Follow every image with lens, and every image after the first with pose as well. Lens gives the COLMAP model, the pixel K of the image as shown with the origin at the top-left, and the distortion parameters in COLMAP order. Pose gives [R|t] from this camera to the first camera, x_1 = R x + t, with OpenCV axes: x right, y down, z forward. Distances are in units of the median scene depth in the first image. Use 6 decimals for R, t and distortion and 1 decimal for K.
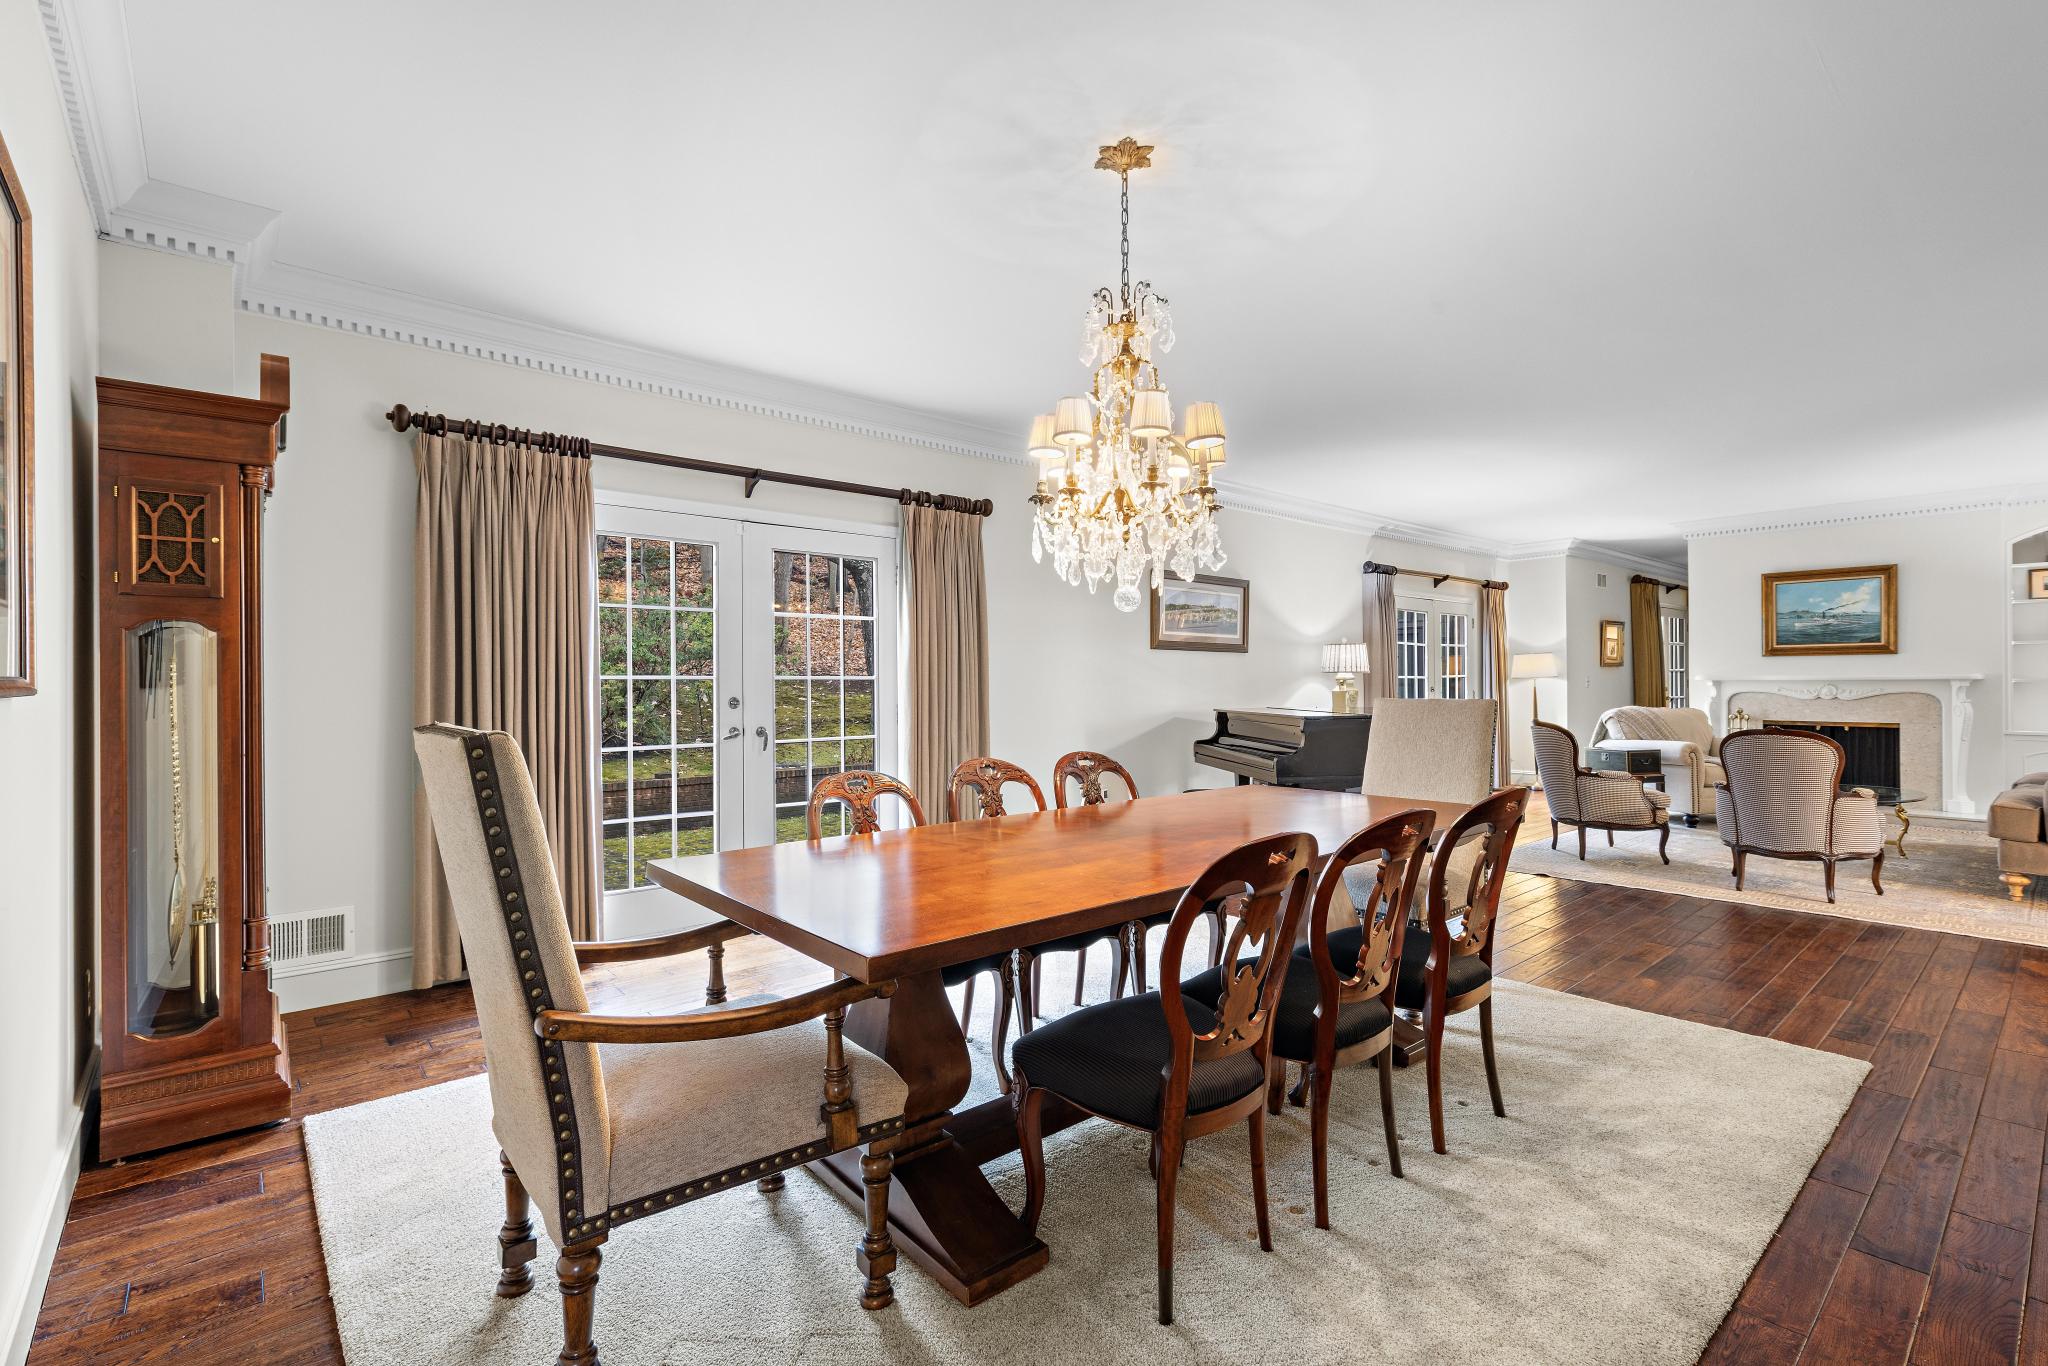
lens RADIAL K [[929.1, 0, 1017.7], [0, 929.1, 686.8], [0, 0, 1]] dist [0.002447, 0.000542]
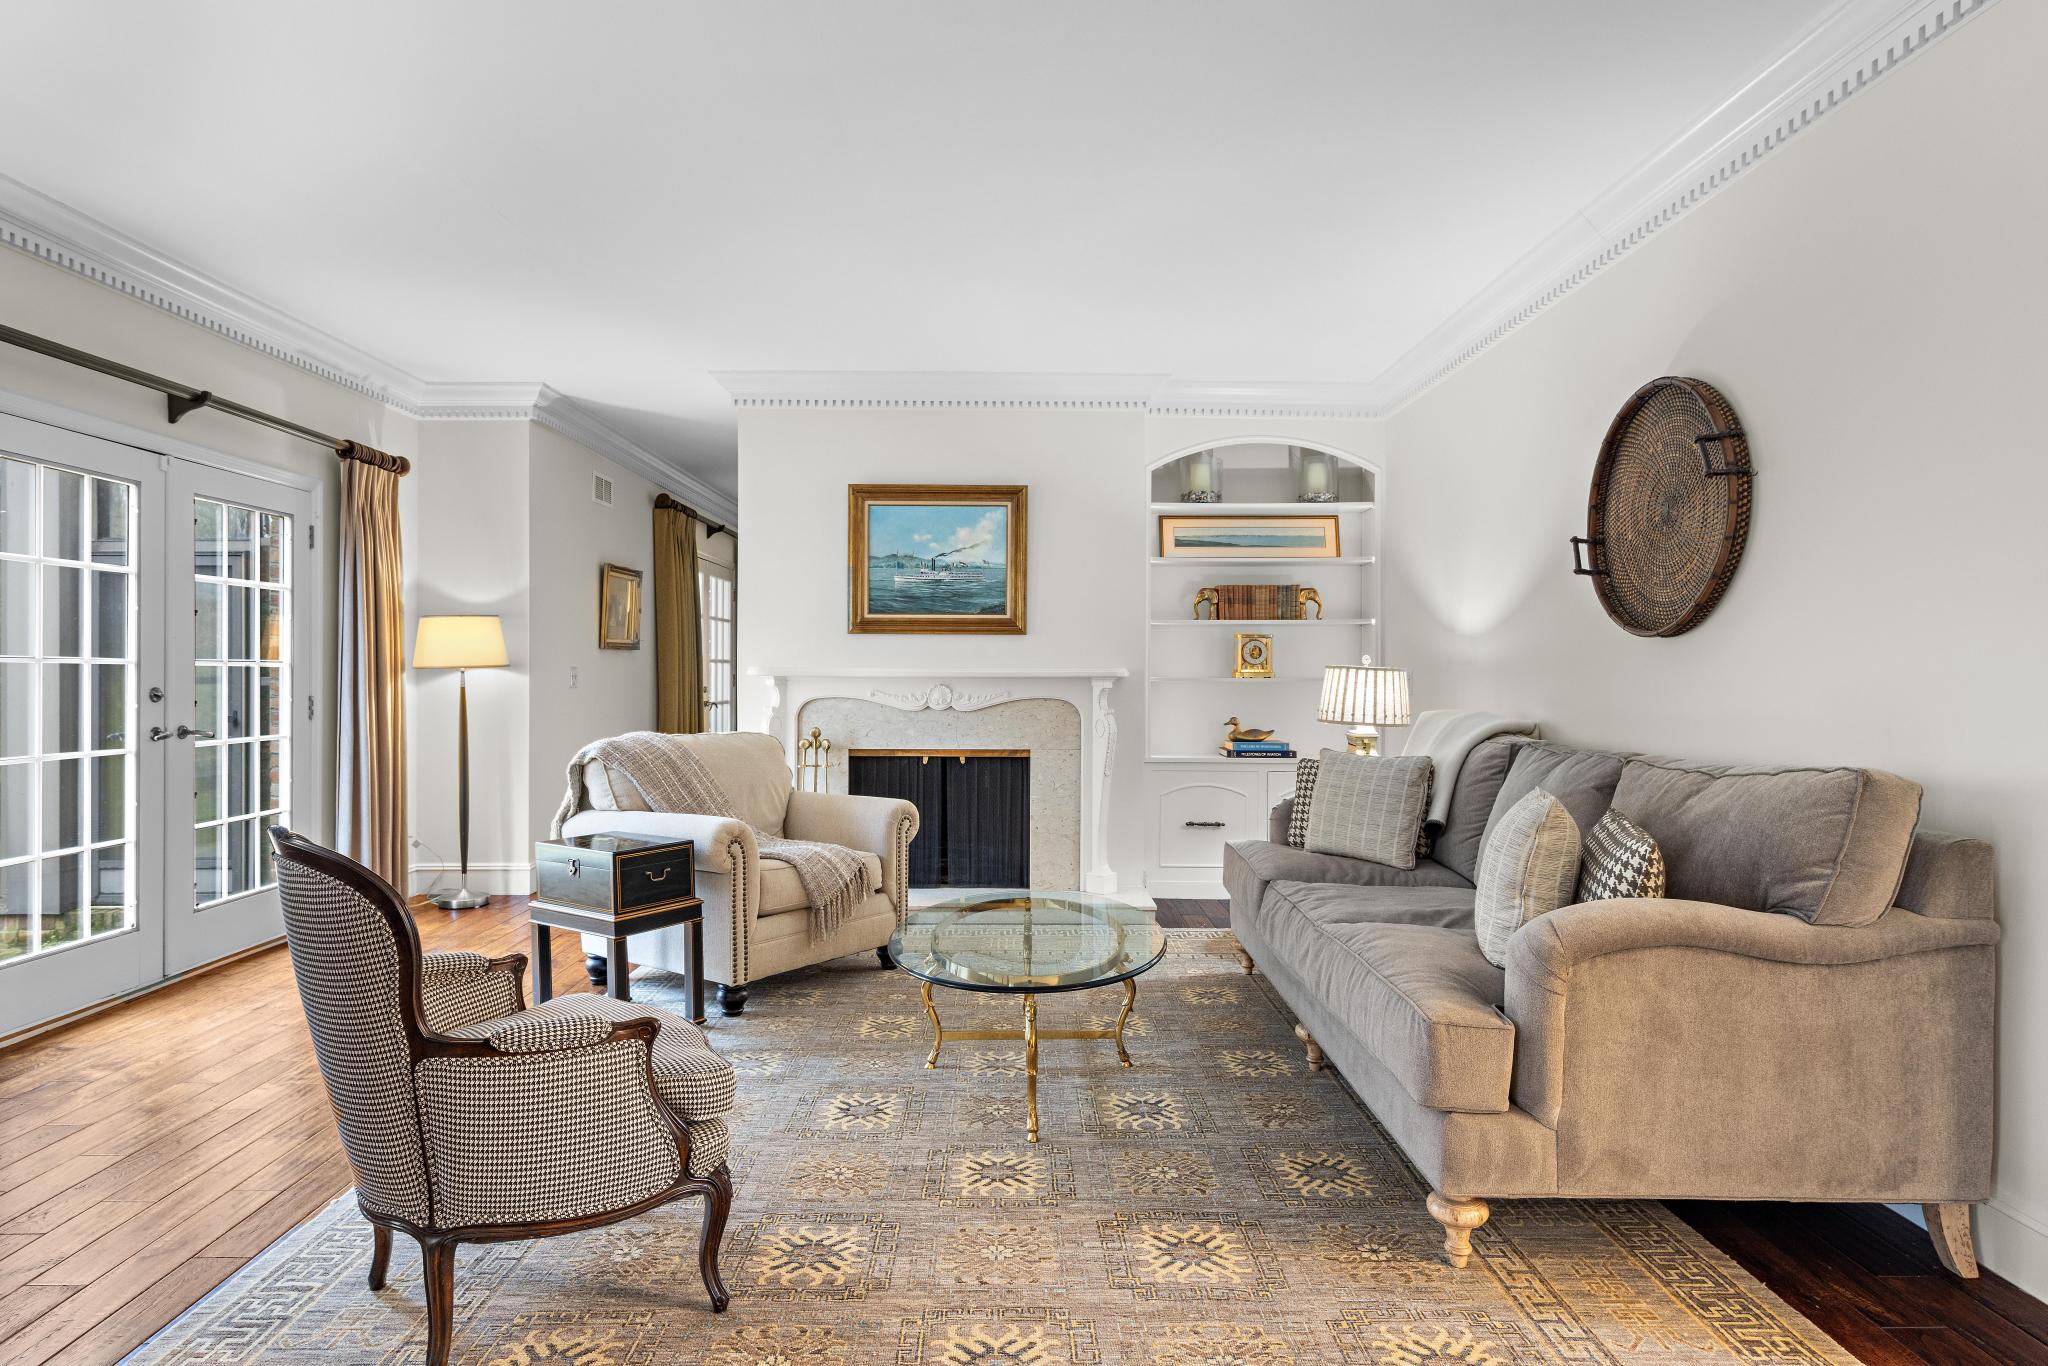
lens RADIAL K [[1166.0, 0, 1022.6], [0, 1166.0, 685.2], [0, 0, 1]] dist [0.008398, 0.000112]
pose [[0.647450, 0.000559, 0.762107, 0.341602], [-0.003298, 0.999992, 0.002068, -0.003809], [-0.762100, -0.003852, 0.647447, 0.476372]]
